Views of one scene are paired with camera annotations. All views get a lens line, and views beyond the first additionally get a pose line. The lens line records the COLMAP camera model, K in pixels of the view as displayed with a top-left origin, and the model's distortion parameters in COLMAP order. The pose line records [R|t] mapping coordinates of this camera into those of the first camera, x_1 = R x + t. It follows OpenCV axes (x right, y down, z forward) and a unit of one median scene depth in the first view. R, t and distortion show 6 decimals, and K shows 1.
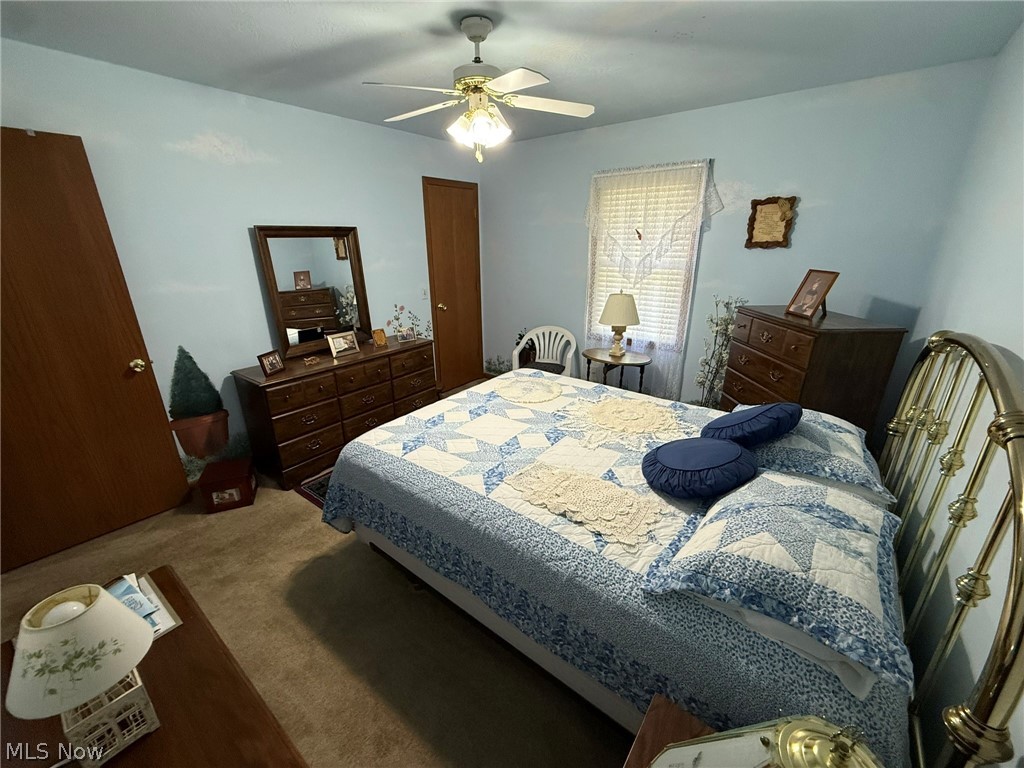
lens RADIAL K [[407.4, 0, 510.1], [0, 407.4, 384.5], [0, 0, 1]] dist [-0.000527, -0.000457]
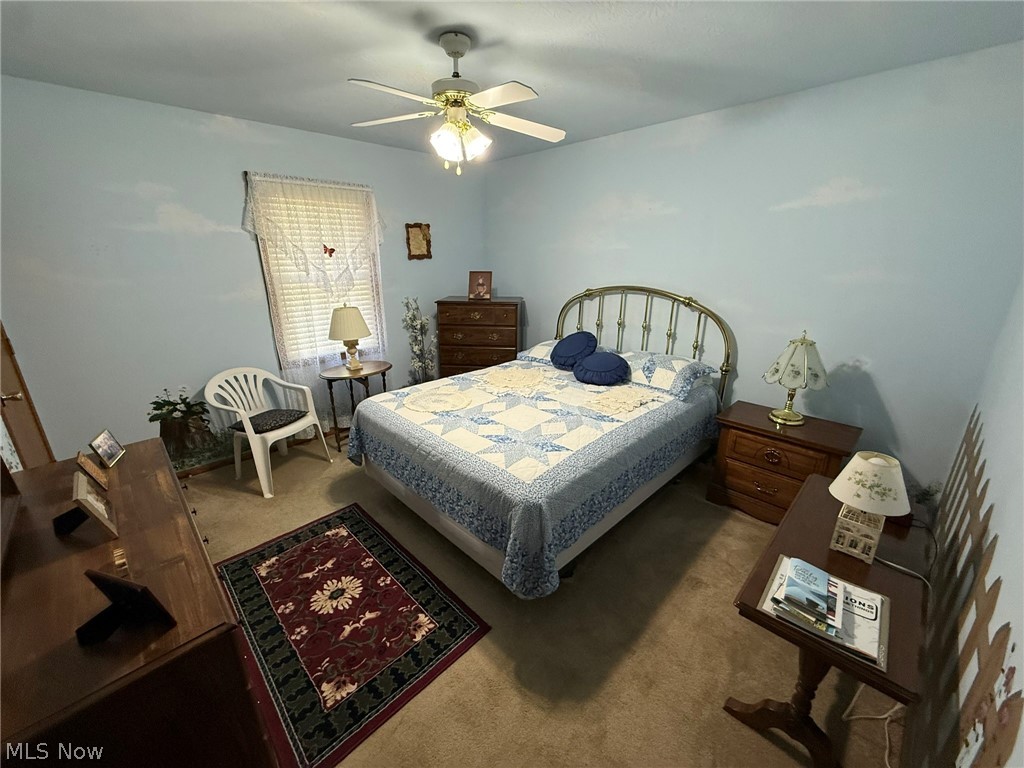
lens RADIAL K [[407.4, 0, 510.1], [0, 407.4, 384.5], [0, 0, 1]] dist [-0.000527, -0.000457]
pose [[0.133225, -0.300652, 0.944383, -0.929822], [0.333121, 0.911023, 0.243038, -0.223069], [-0.933425, 0.282215, 0.221525, 0.646107]]
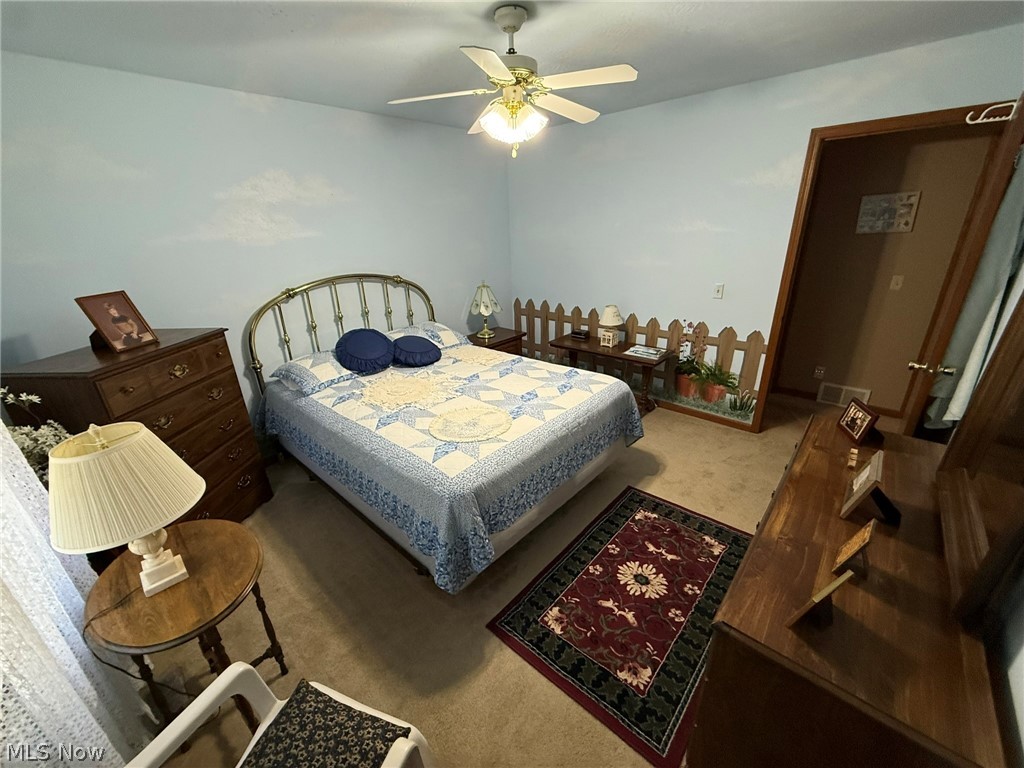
lens RADIAL K [[407.4, 0, 510.1], [0, 407.4, 384.5], [0, 0, 1]] dist [-0.000527, -0.000457]
pose [[-0.996124, 0.008763, 0.087525, -0.114640], [0.064215, 0.752468, 0.655491, -0.624267], [-0.060116, 0.658571, -0.750114, 1.677787]]
